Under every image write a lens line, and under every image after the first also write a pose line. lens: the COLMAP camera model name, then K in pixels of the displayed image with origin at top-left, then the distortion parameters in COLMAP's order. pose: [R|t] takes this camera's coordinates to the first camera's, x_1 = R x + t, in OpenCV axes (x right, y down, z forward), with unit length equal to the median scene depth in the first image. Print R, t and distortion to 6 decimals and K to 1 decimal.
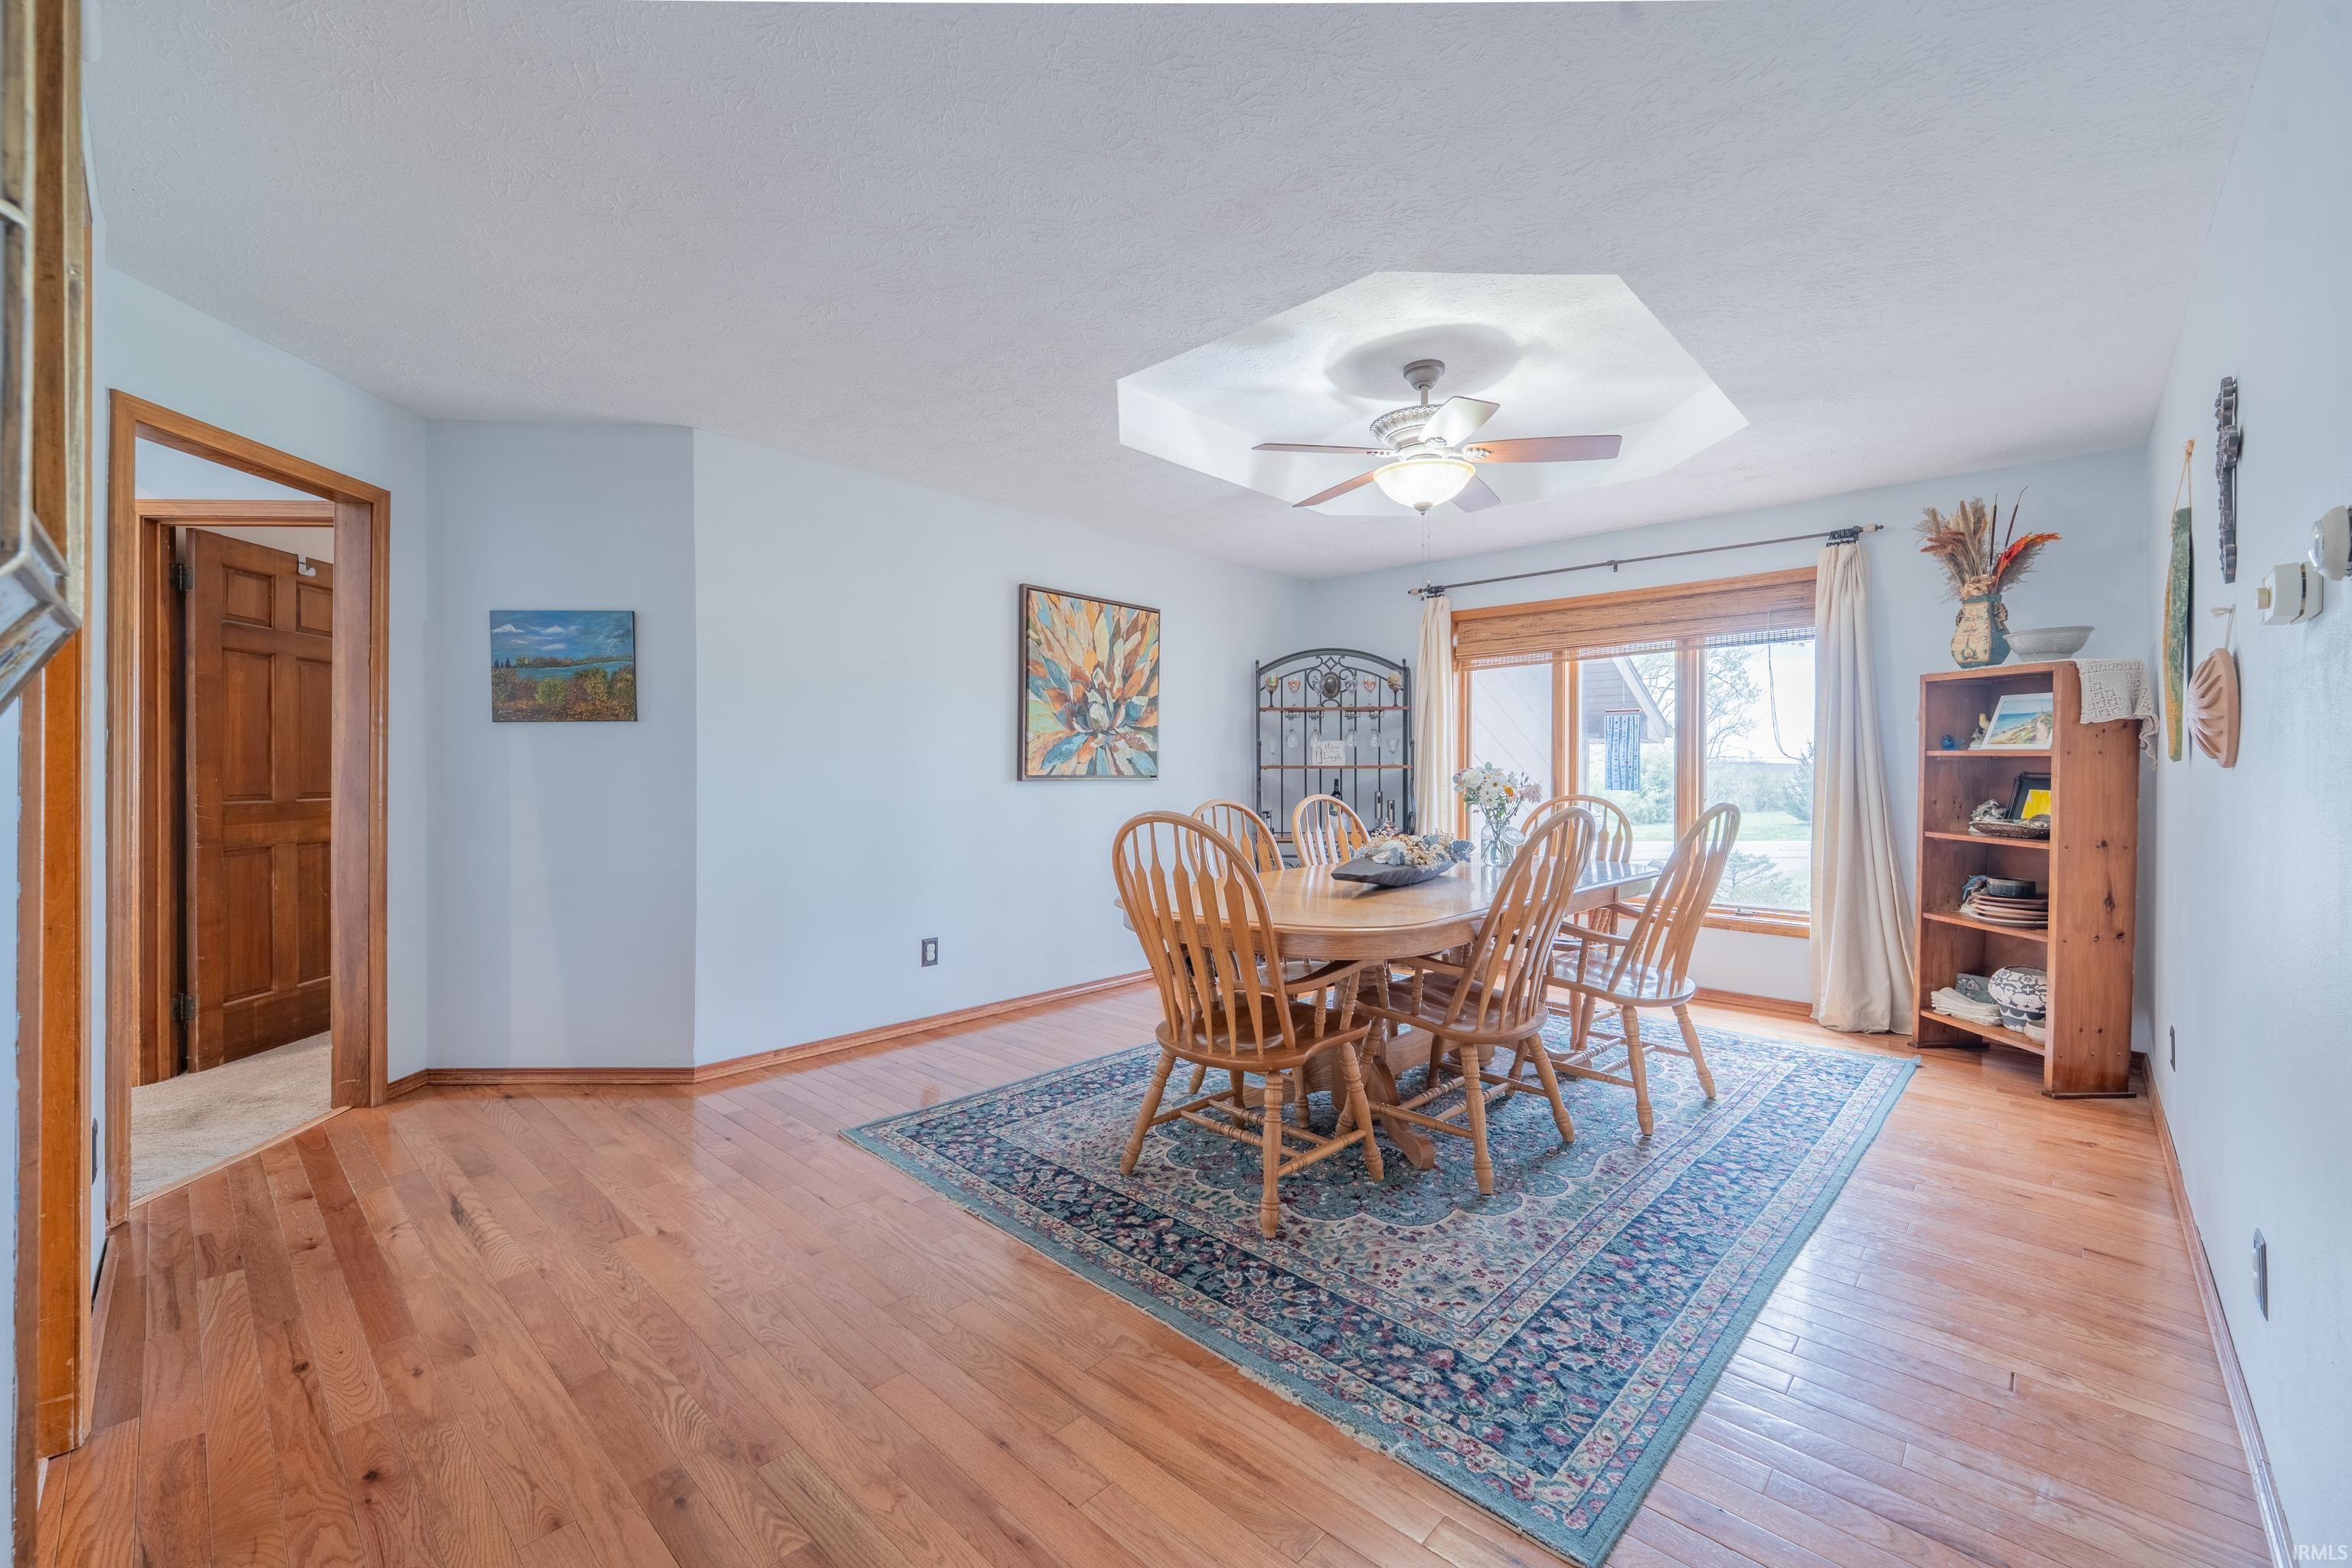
lens RADIAL K [[944.8, 0, 1177.8], [0, 944.8, 772.3], [0, 0, 1]] dist [-0.000673, -0.000133]
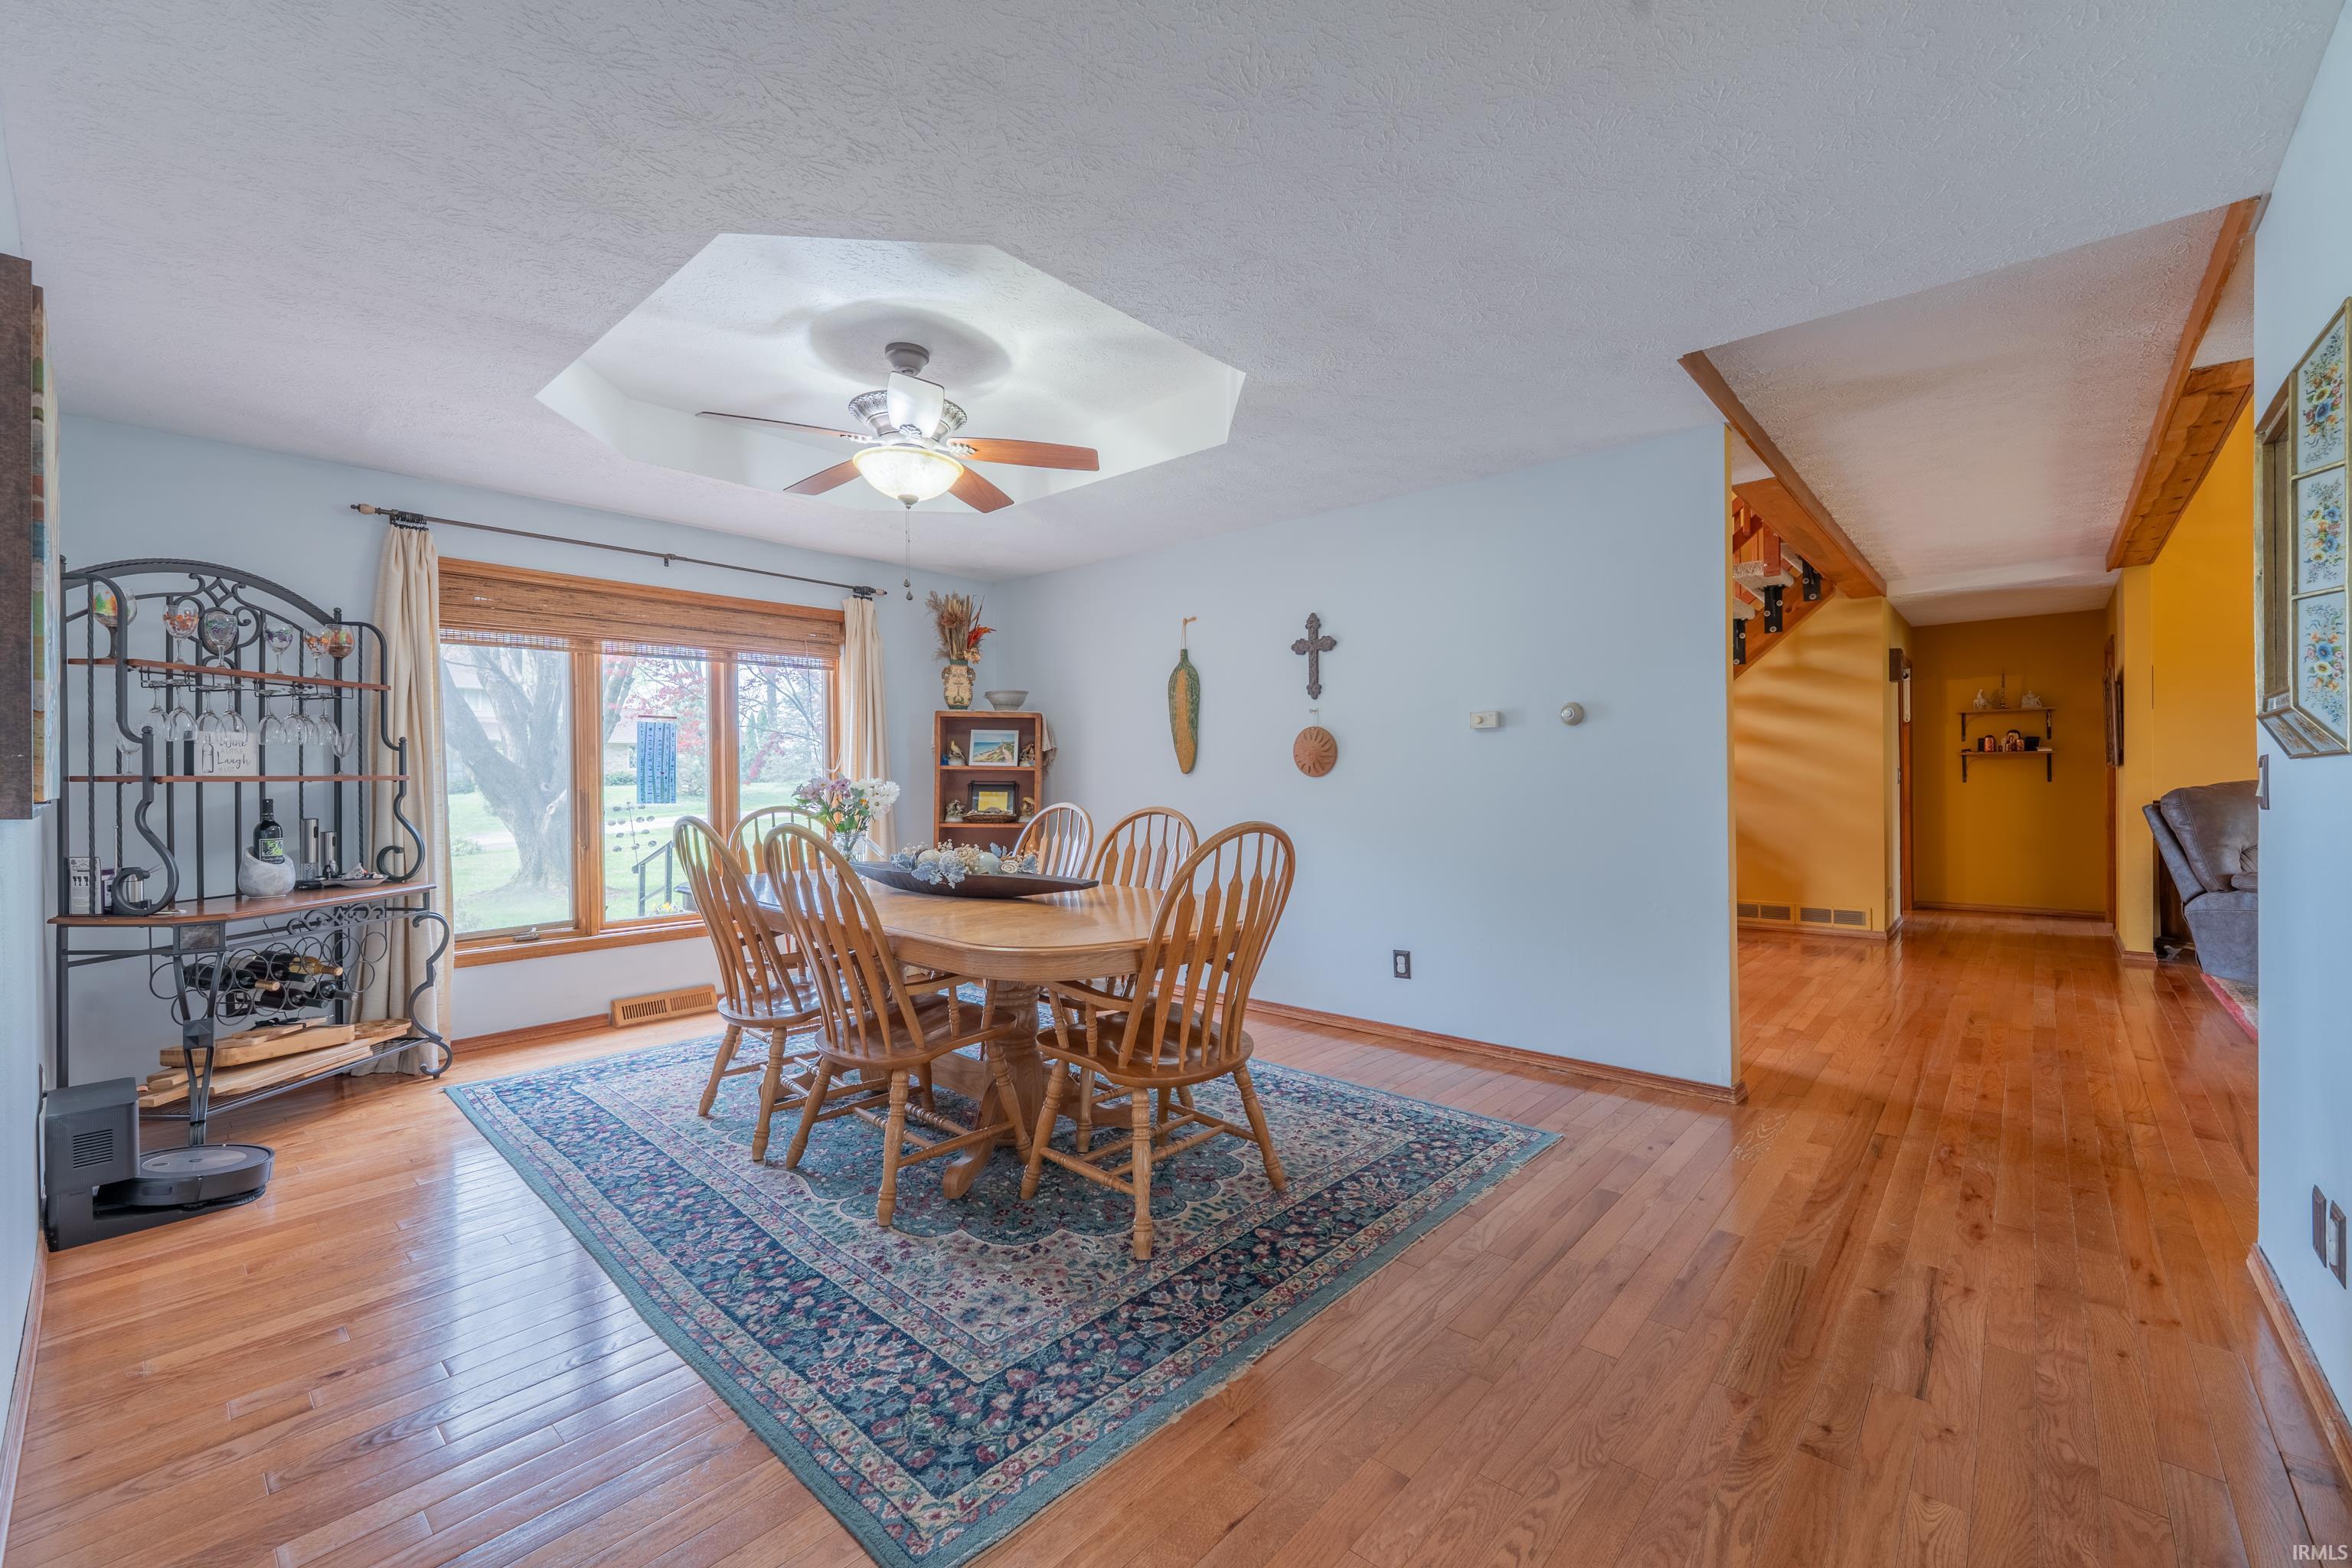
lens RADIAL K [[947.8, 0, 1180.0], [0, 947.8, 783.3], [0, 0, 1]] dist [-0.001423, -0.000537]
pose [[-0.020957, -0.007189, 0.999755, -0.707395], [0.008118, 0.999940, 0.007360, -0.004619], [-0.999747, 0.008271, -0.020898, 0.774766]]
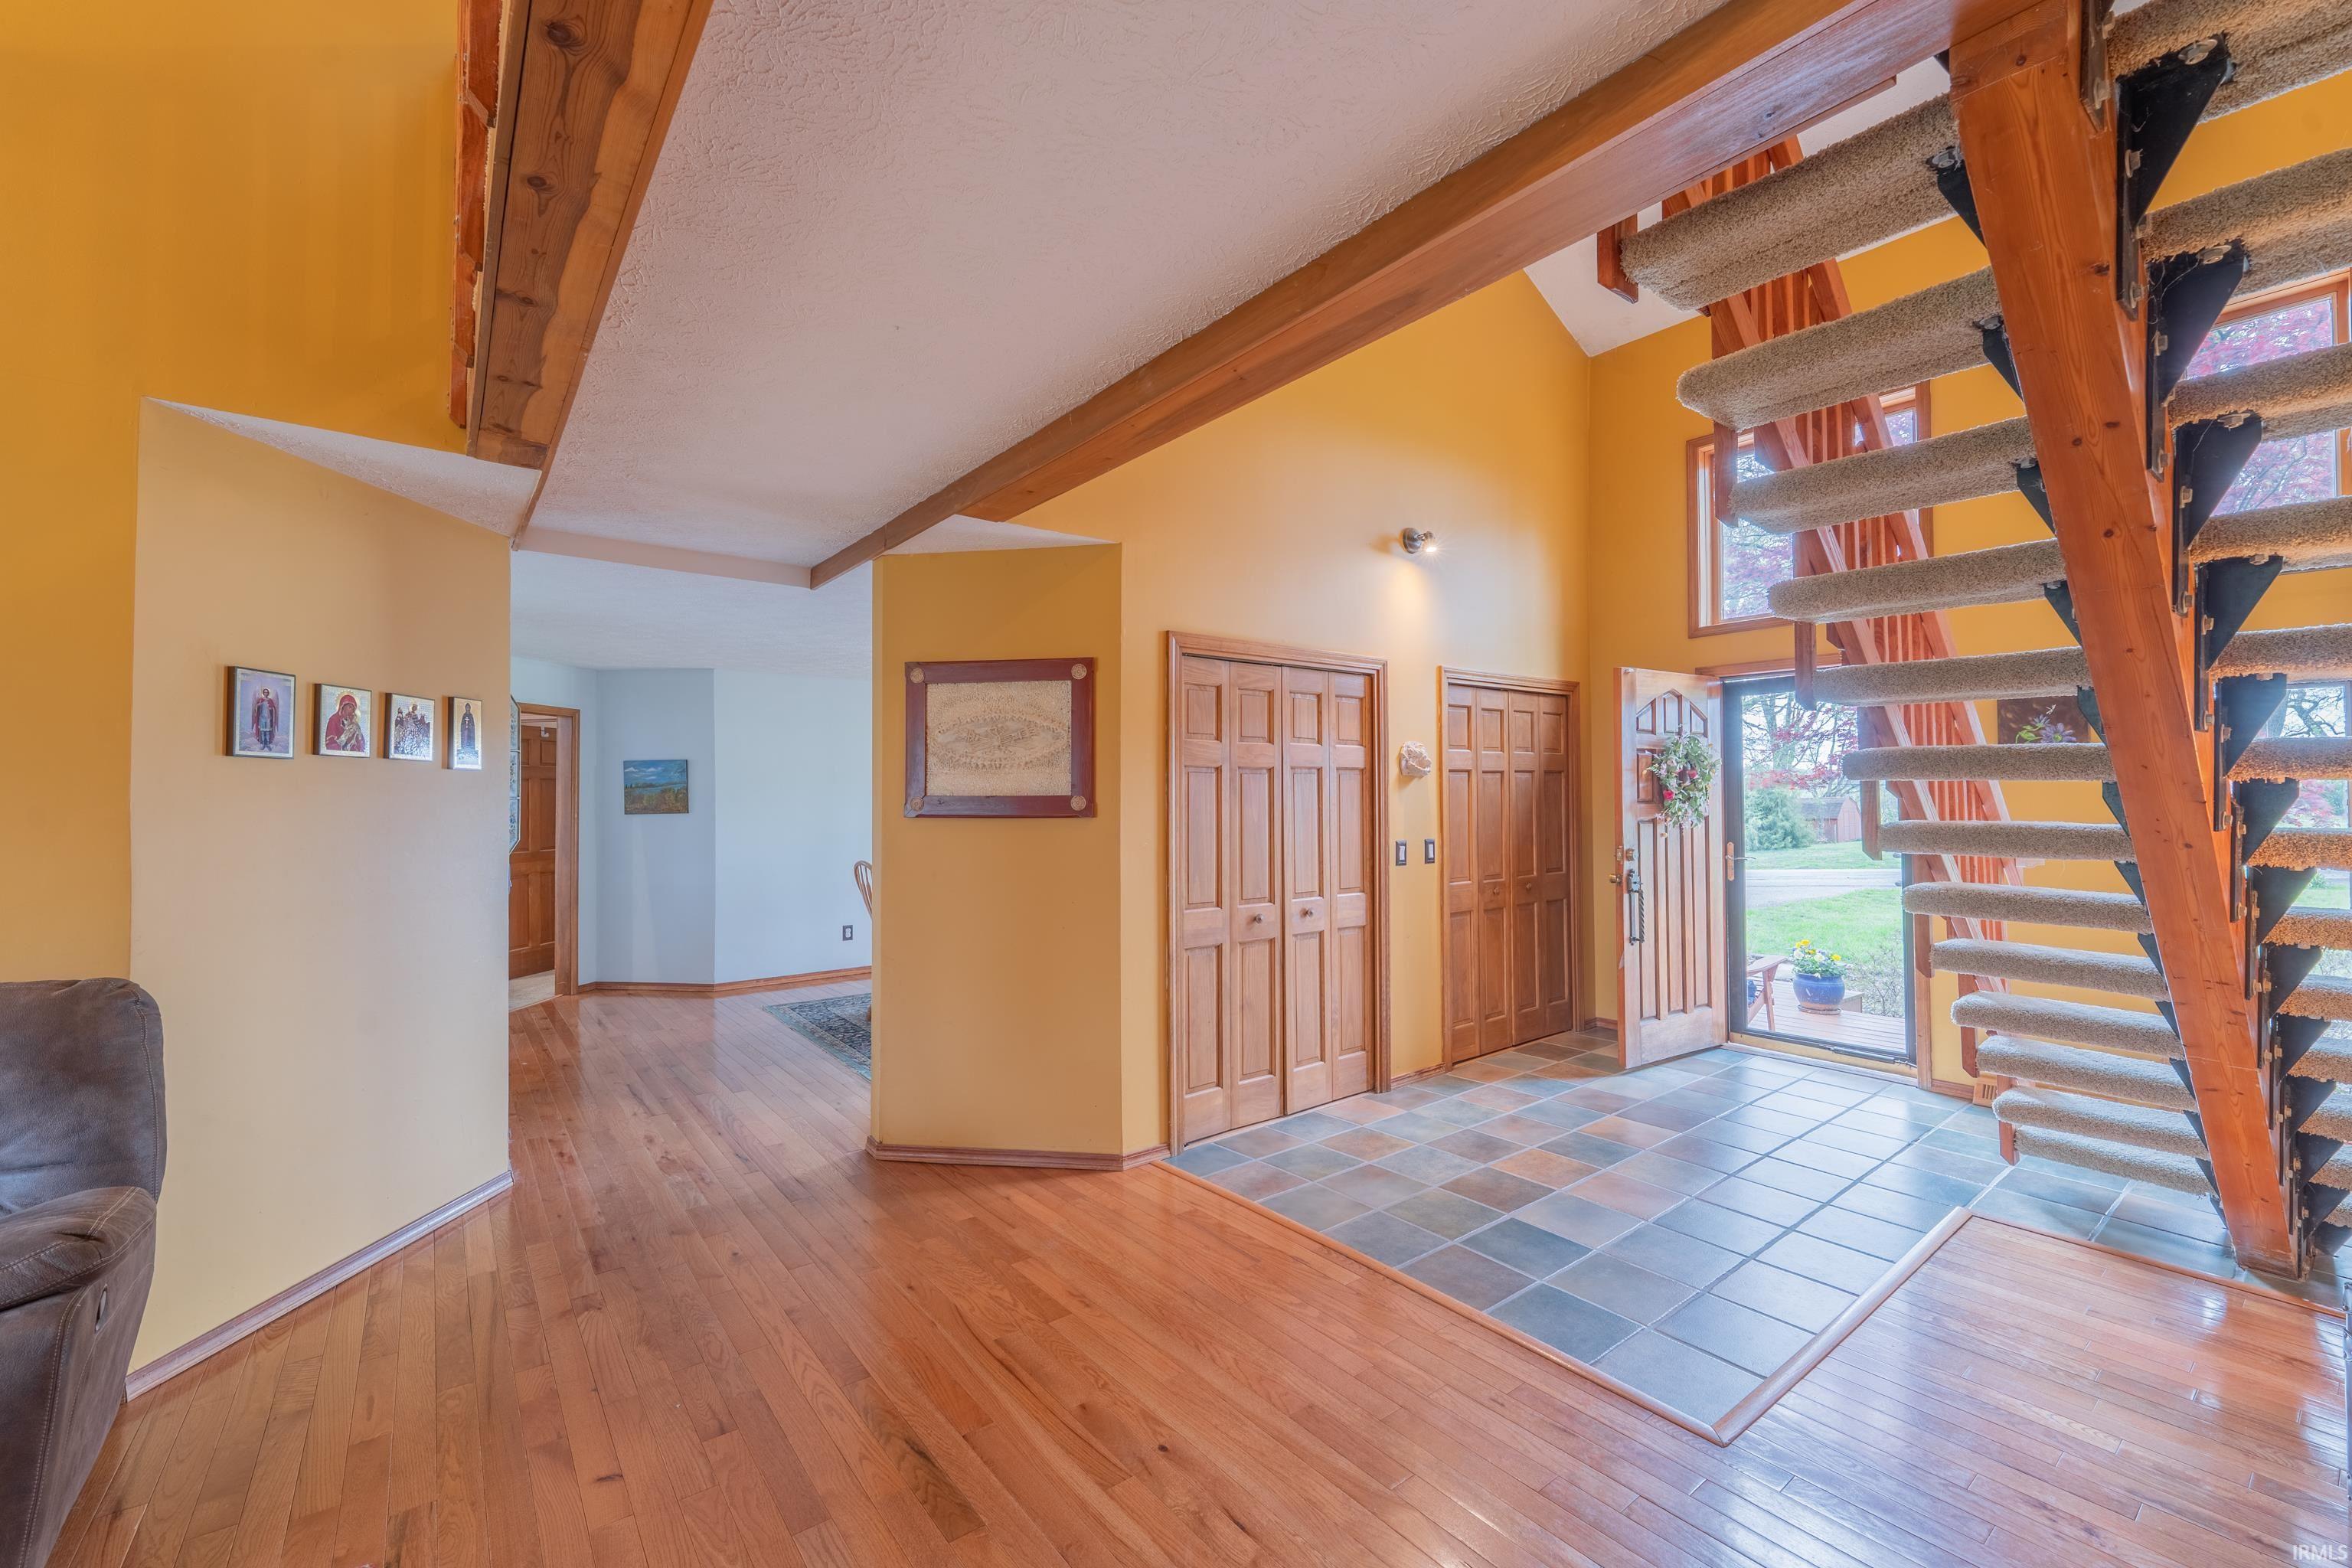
lens RADIAL K [[947.8, 0, 1180.0], [0, 947.8, 783.3], [0, 0, 1]] dist [-0.001423, -0.000537]
pose [[0.988978, -0.008444, -0.147821, 0.798718], [0.006647, 0.999898, -0.012648, -0.087202], [0.147913, 0.011526, 0.988933, -0.889366]]
